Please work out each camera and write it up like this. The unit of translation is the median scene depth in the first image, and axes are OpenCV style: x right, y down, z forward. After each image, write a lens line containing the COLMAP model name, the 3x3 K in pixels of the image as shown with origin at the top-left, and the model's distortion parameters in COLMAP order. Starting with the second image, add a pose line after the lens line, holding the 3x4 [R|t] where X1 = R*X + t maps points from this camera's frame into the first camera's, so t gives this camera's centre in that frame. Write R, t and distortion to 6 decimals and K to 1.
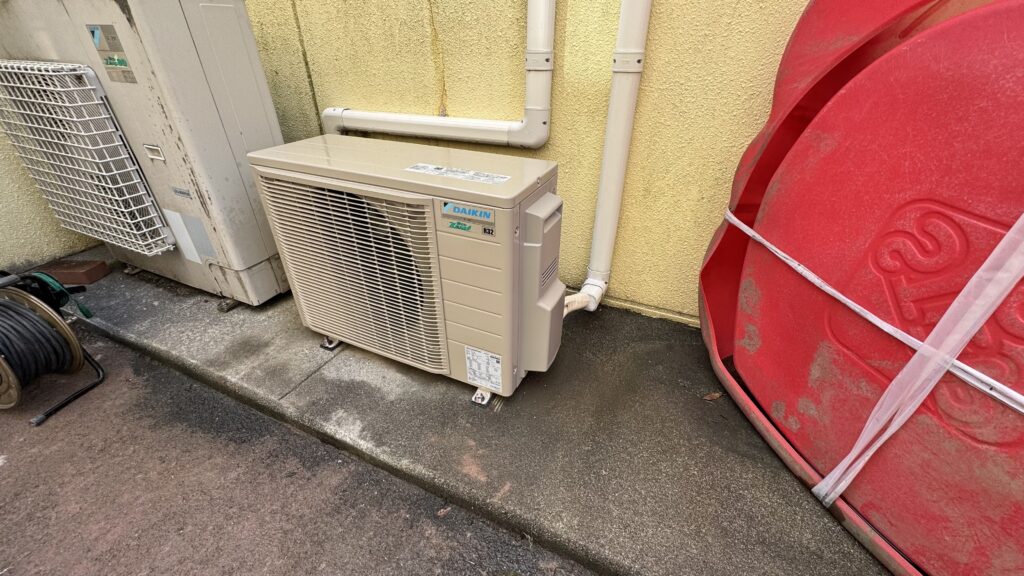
lens RADIAL K [[411.4, 0, 512.9], [0, 411.4, 287.0], [0, 0, 1]] dist [-0.006828, 0.001406]
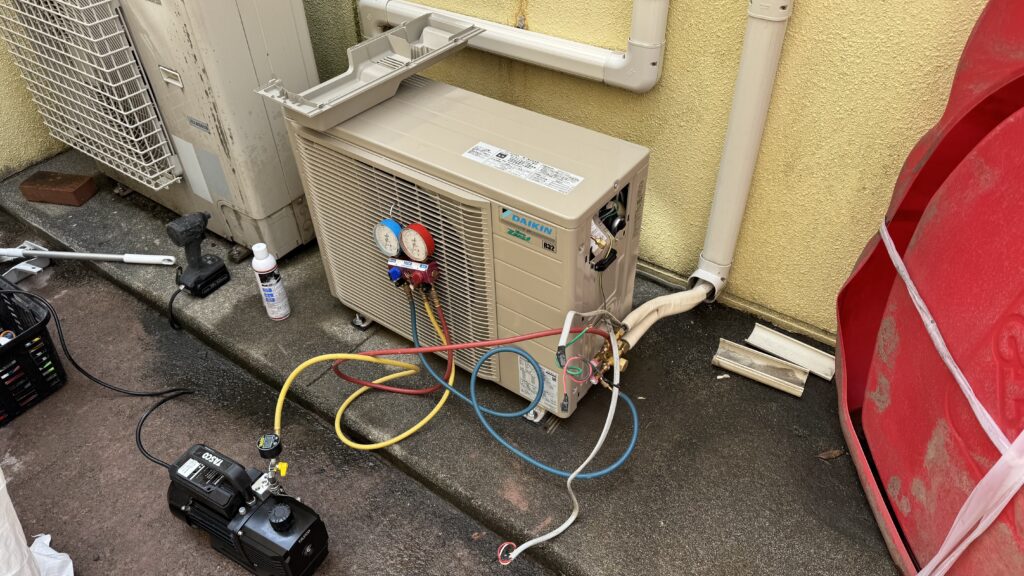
lens RADIAL K [[719.1, 0, 510.3], [0, 719.1, 287.1], [0, 0, 1]] dist [0.034078, -0.038515]
pose [[0.980151, 0.105369, -0.167934, 0.095272], [-0.078327, 0.983967, 0.160230, -0.218941], [0.182125, -0.143896, 0.972689, -0.397220]]
